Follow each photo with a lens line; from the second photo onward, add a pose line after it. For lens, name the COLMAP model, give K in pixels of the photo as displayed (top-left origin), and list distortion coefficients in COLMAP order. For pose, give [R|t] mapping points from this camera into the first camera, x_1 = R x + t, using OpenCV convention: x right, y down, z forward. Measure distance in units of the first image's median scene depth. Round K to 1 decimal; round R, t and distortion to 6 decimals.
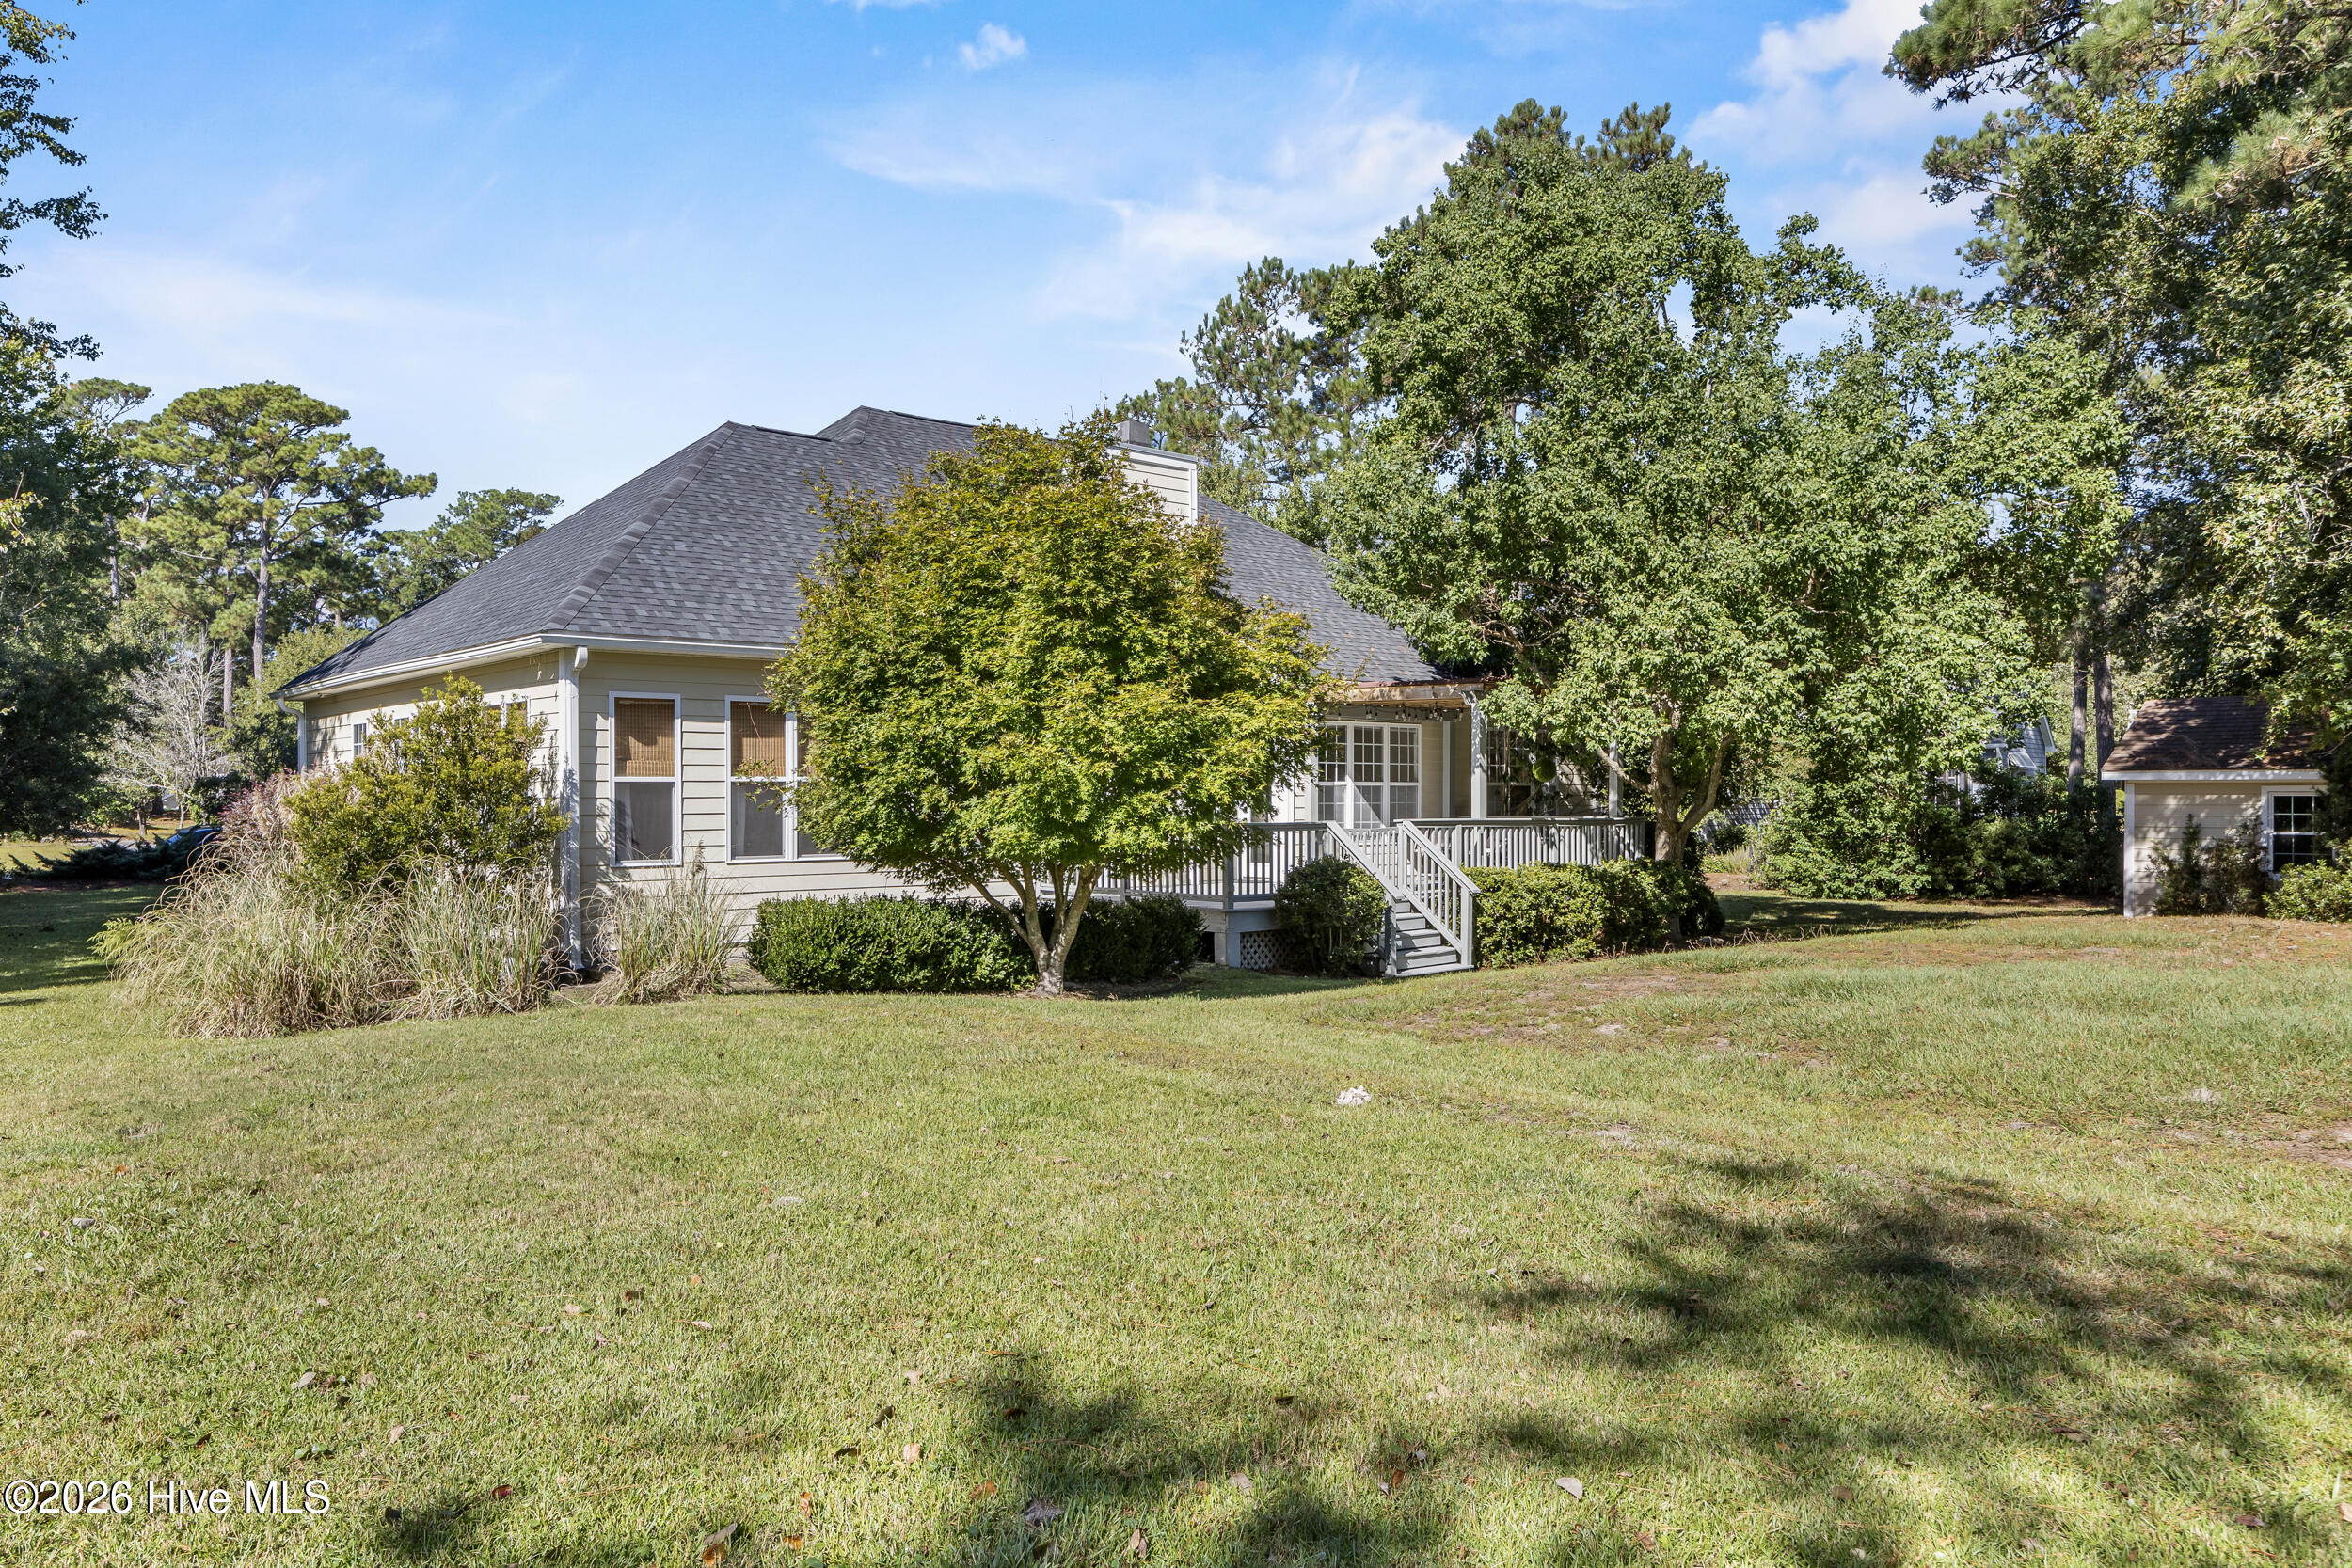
lens RADIAL K [[1716.8, 0, 1177.3], [0, 1716.8, 786.3], [0, 0, 1]] dist [-0.005205, -0.000351]
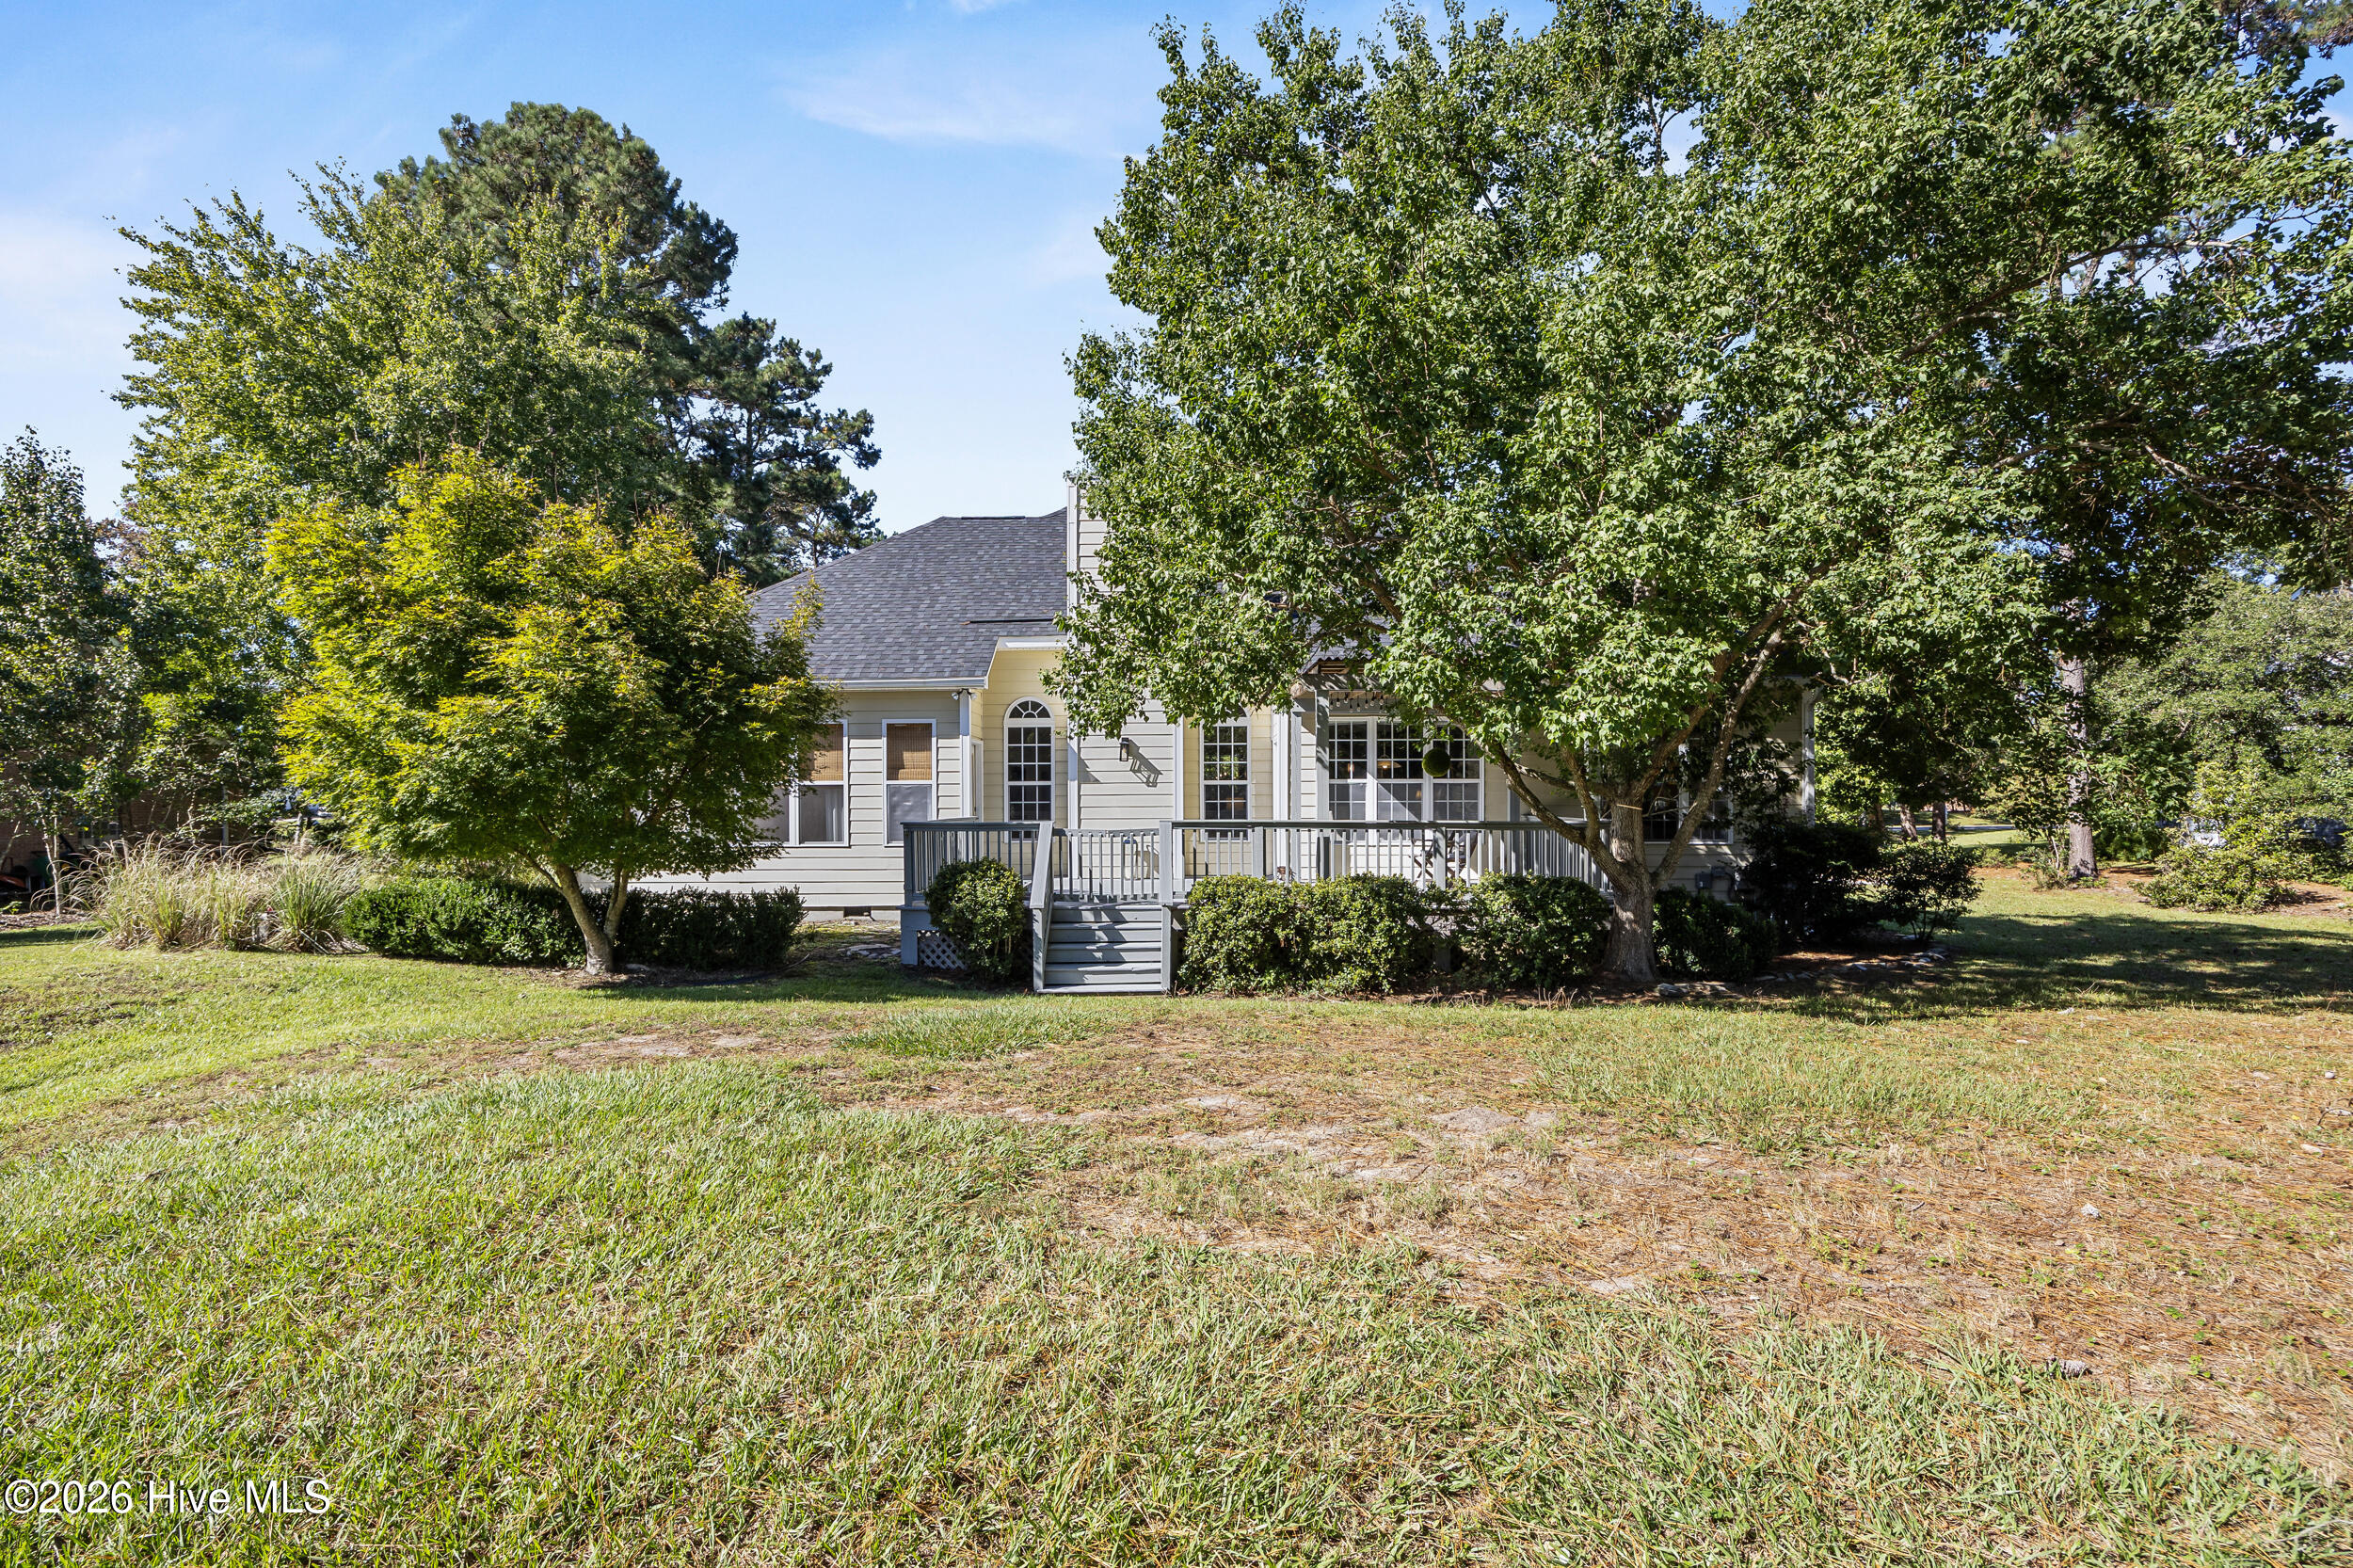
lens RADIAL K [[1099.6, 0, 1176.1], [0, 1099.6, 791.4], [0, 0, 1]] dist [0.000174, 0.000051]
pose [[0.742904, -0.003923, -0.669387, 0.480743], [0.004922, 0.999988, -0.000399, 0.004250], [0.669380, -0.002998, 0.742914, 0.516158]]
